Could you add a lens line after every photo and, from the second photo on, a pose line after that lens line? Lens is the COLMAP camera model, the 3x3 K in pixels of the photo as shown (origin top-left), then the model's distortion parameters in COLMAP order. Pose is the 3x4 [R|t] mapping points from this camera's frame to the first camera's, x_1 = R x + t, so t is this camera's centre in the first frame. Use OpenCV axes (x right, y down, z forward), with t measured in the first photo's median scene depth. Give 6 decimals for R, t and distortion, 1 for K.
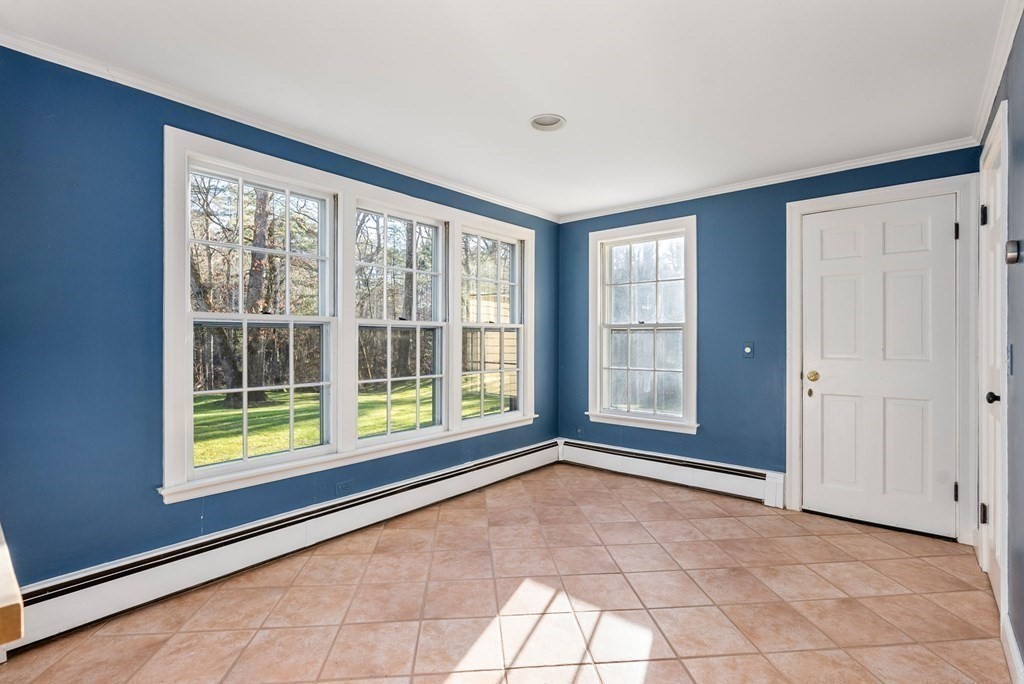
lens RADIAL K [[473.2, 0, 512.0], [0, 473.2, 342.0], [0, 0, 1]] dist [-0.000861, 0.000471]
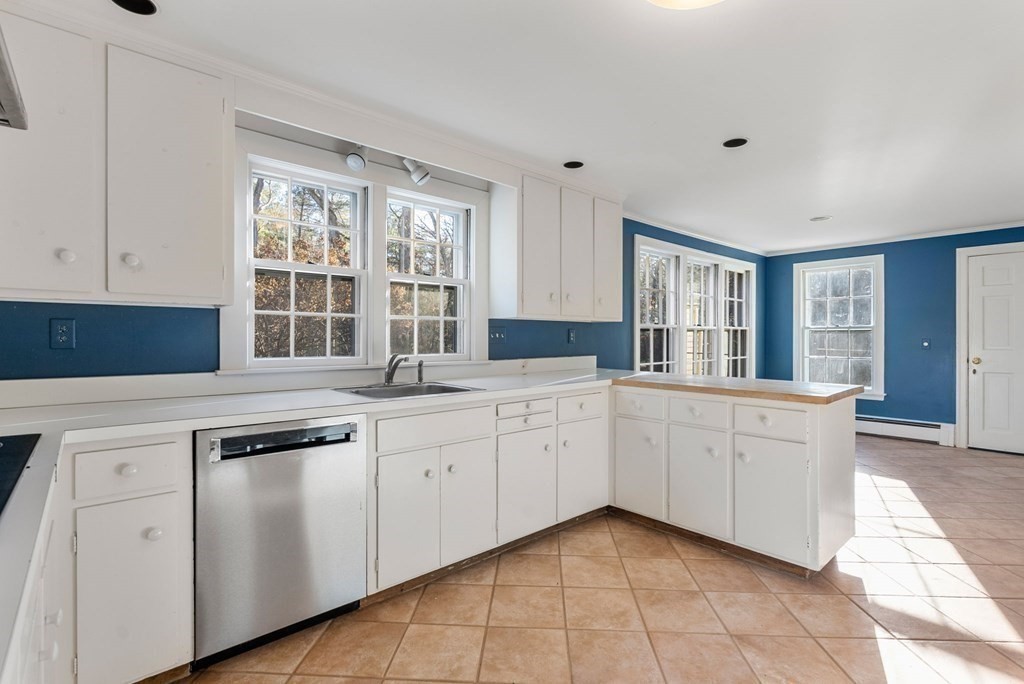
lens RADIAL K [[477.0, 0, 509.8], [0, 477.0, 339.7], [0, 0, 1]] dist [-0.001074, -0.000243]
pose [[0.989228, -0.001166, -0.146377, -0.638575], [0.001387, 0.999998, 0.001412, -0.001339], [0.146375, -0.001600, 0.989228, -0.756612]]
